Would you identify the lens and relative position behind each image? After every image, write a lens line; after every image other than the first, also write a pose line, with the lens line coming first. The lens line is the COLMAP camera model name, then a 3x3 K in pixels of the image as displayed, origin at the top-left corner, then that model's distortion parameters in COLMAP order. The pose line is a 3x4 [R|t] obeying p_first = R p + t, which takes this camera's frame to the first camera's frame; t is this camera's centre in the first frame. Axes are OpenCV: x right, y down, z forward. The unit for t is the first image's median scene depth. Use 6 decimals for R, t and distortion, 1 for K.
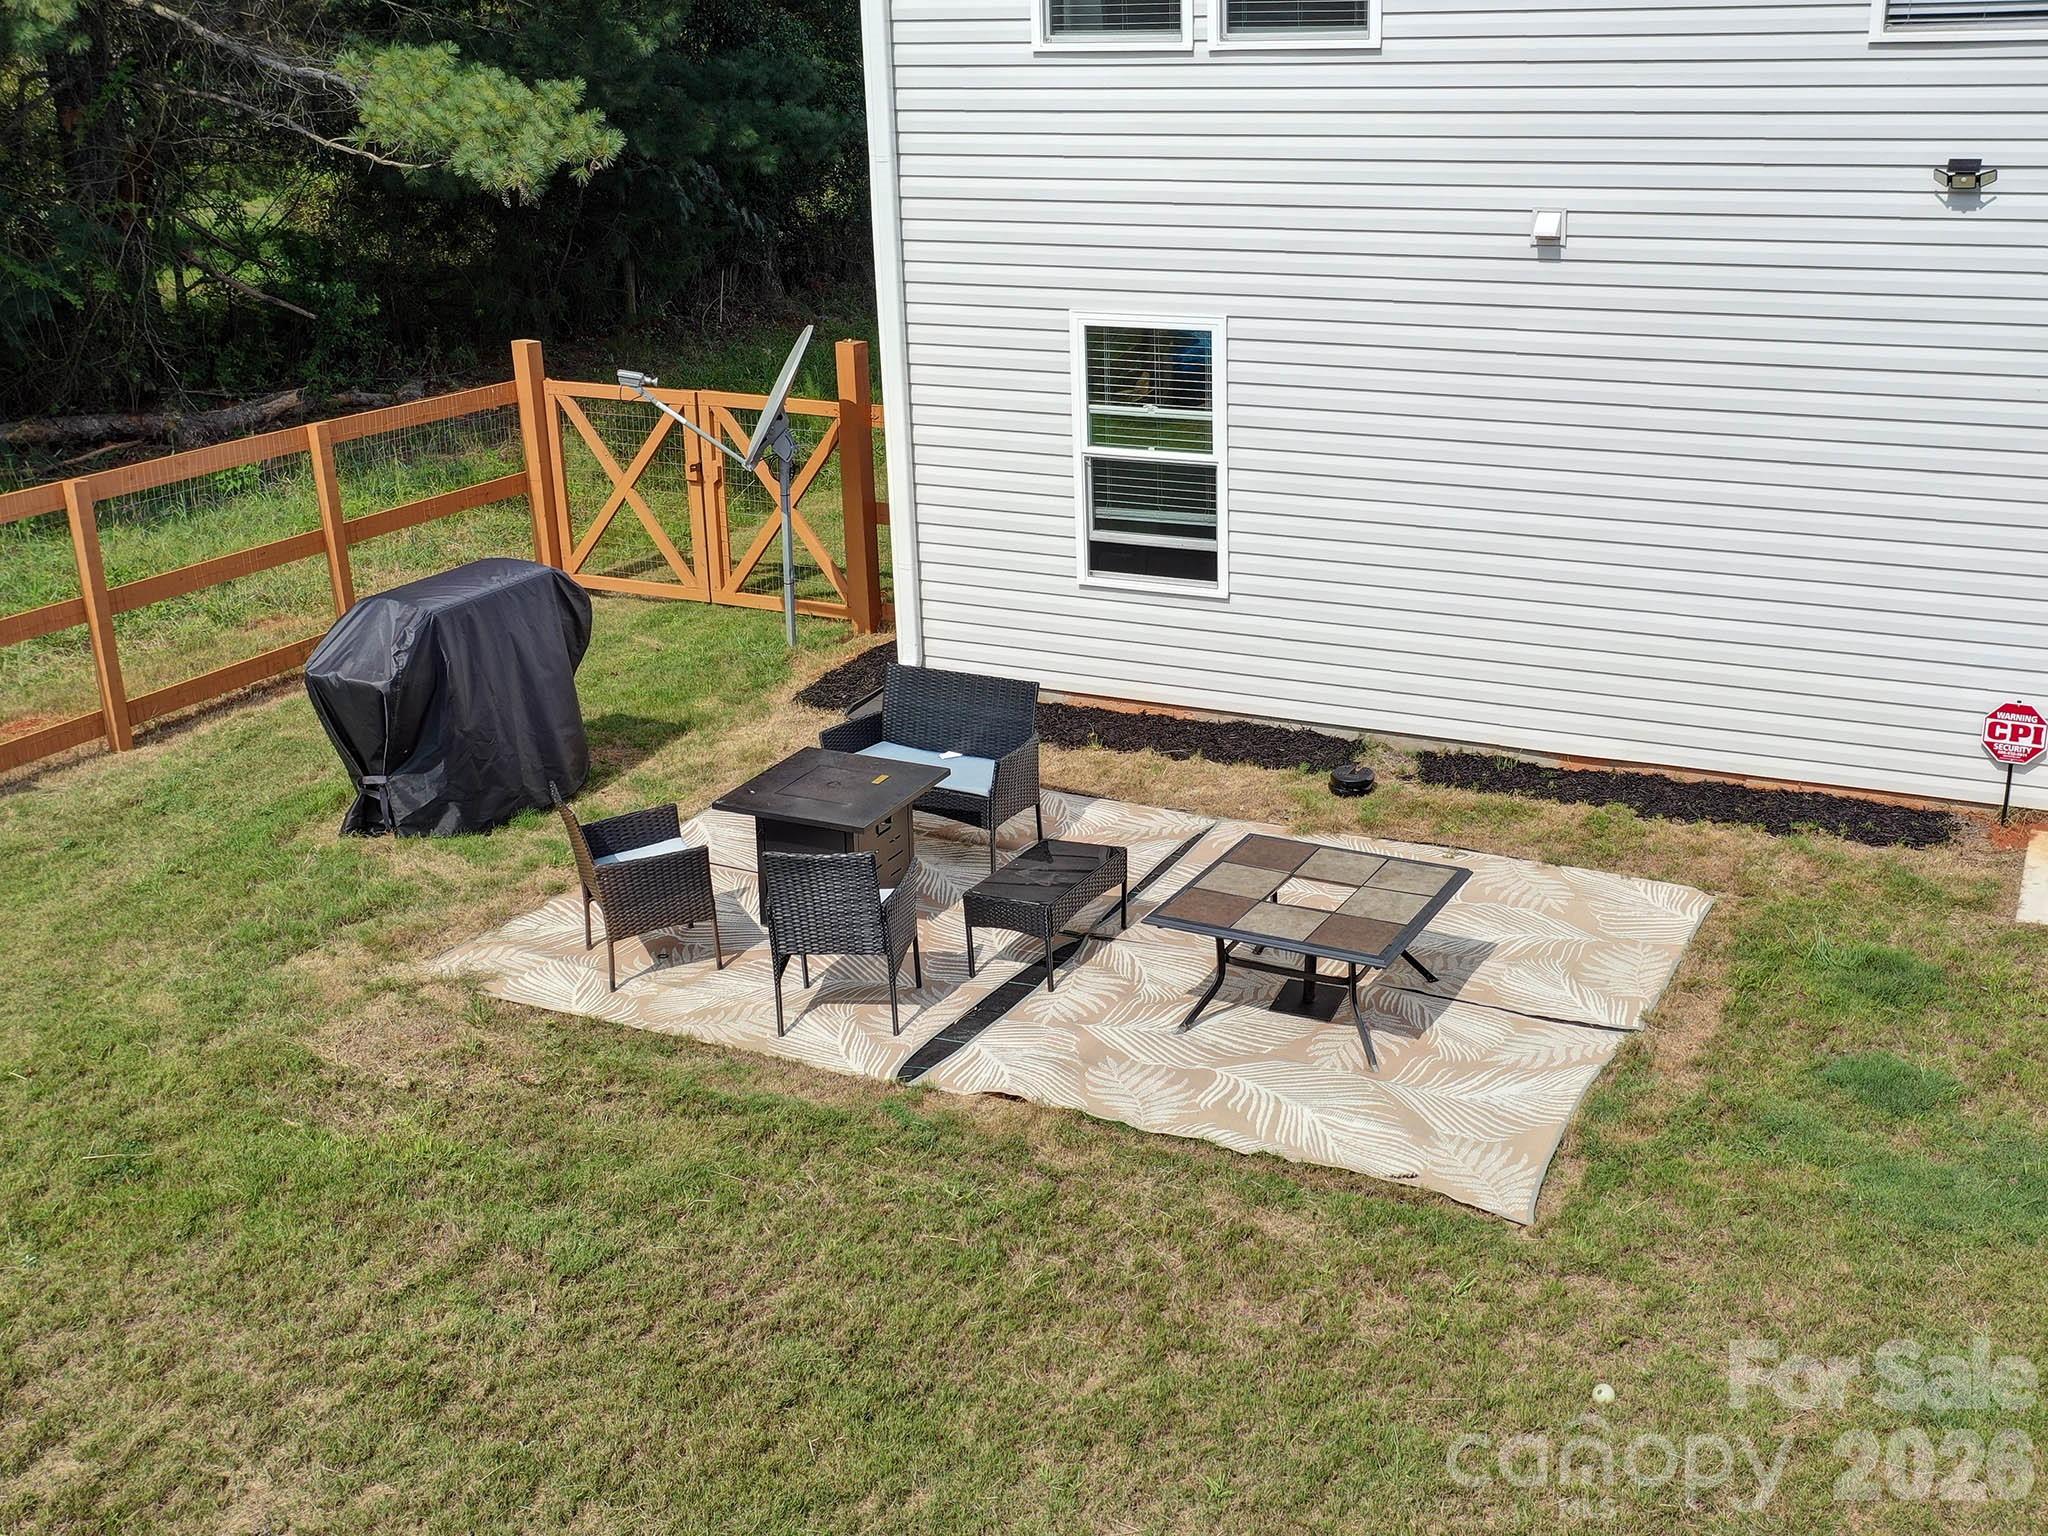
lens RADIAL K [[2086.2, 0, 1158.8], [0, 2086.2, 766.5], [0, 0, 1]] dist [0.012878, 0.001110]
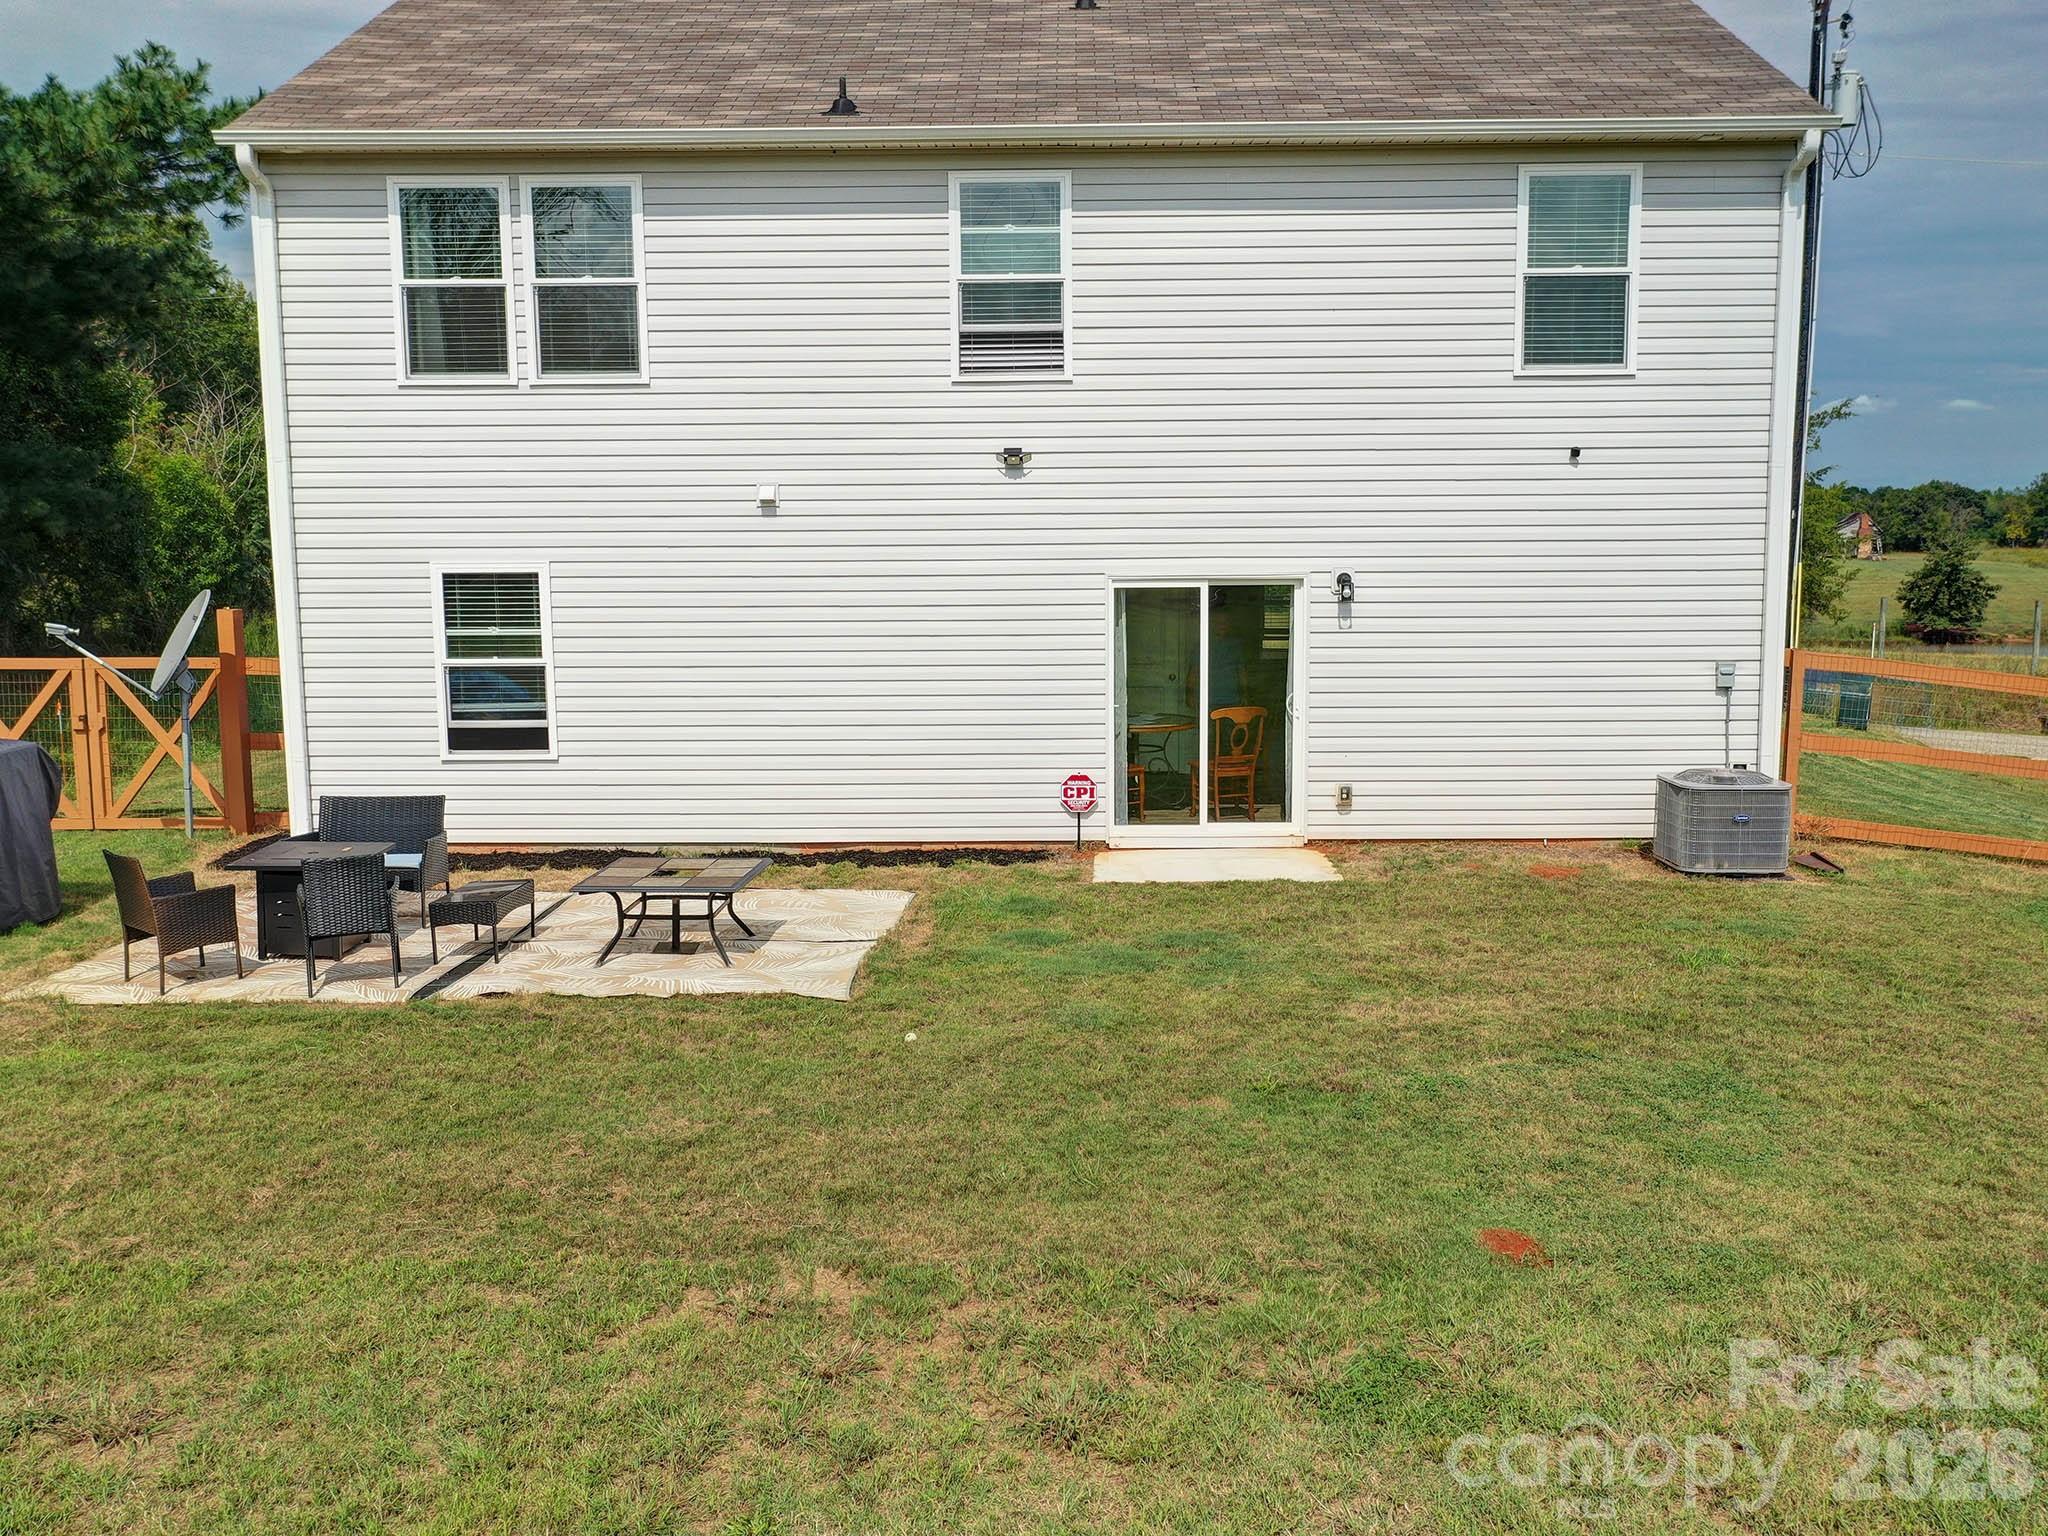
lens RADIAL K [[1757.9, 0, 1024.0], [0, 1757.9, 768.0], [0, 0, 1]] dist [0.012653, -0.008503]
pose [[0.931173, -0.047214, 0.361506, -0.114583], [0.110493, 0.981490, -0.156424, 0.161491], [-0.347429, 0.185602, 0.919154, -0.227720]]
